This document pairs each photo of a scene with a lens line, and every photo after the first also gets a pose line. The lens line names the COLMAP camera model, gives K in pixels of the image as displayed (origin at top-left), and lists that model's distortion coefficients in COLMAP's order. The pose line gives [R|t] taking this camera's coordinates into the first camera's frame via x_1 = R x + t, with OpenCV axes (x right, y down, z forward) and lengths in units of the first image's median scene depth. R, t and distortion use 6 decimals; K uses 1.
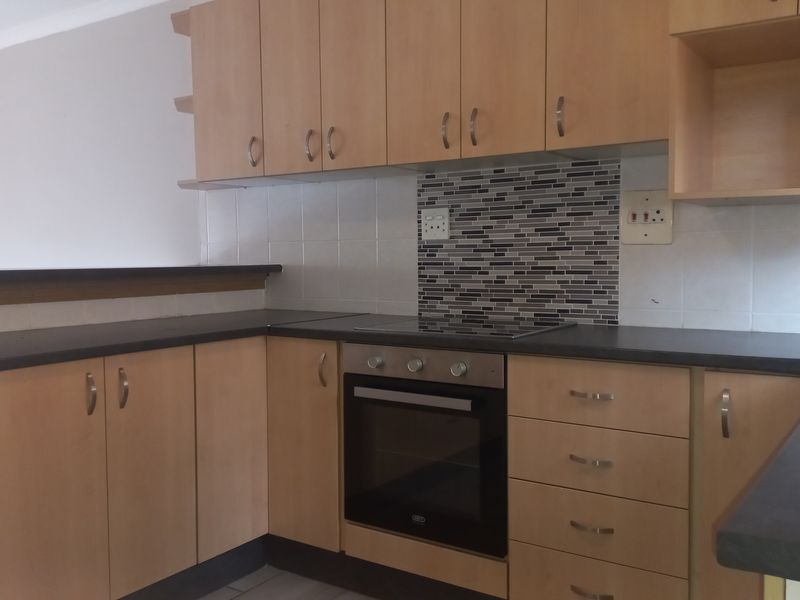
lens RADIAL K [[755.1, 0, 404.7], [0, 755.1, 298.8], [0, 0, 1]] dist [0.070399, 0.000000]
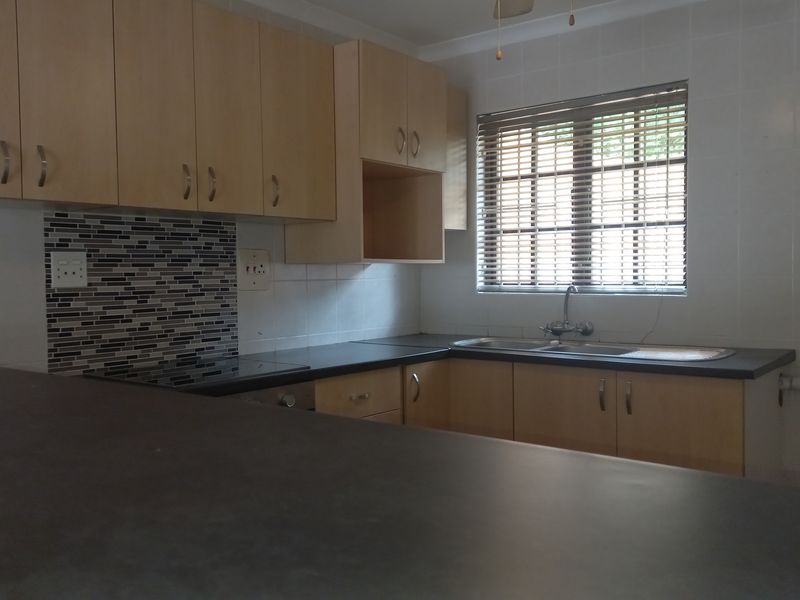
lens RADIAL K [[755.1, 0, 392.7], [0, 755.1, 316.9], [0, 0, 1]] dist [0.070399, 0.000000]
pose [[0.097111, -0.028467, 0.994866, -0.851828], [0.102564, 0.994555, 0.018447, -0.022836], [-0.989975, 0.100246, 0.099502, 0.571726]]
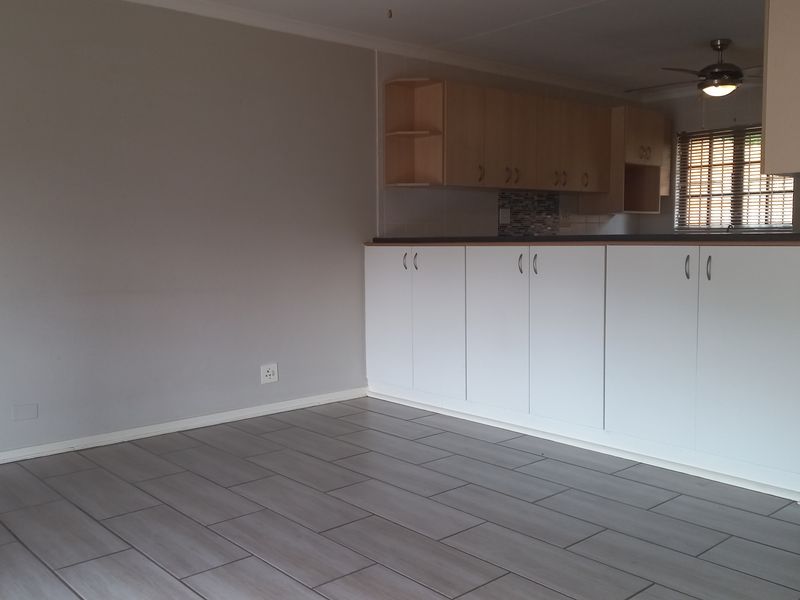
lens RADIAL K [[755.1, 0, 407.4], [0, 755.1, 300.8], [0, 0, 1]] dist [0.070399, 0.000000]
pose [[0.256367, -0.057593, 0.964862, -2.174635], [0.093658, 0.995006, 0.034507, 0.038895], [-0.962031, 0.081521, 0.260480, 0.769300]]
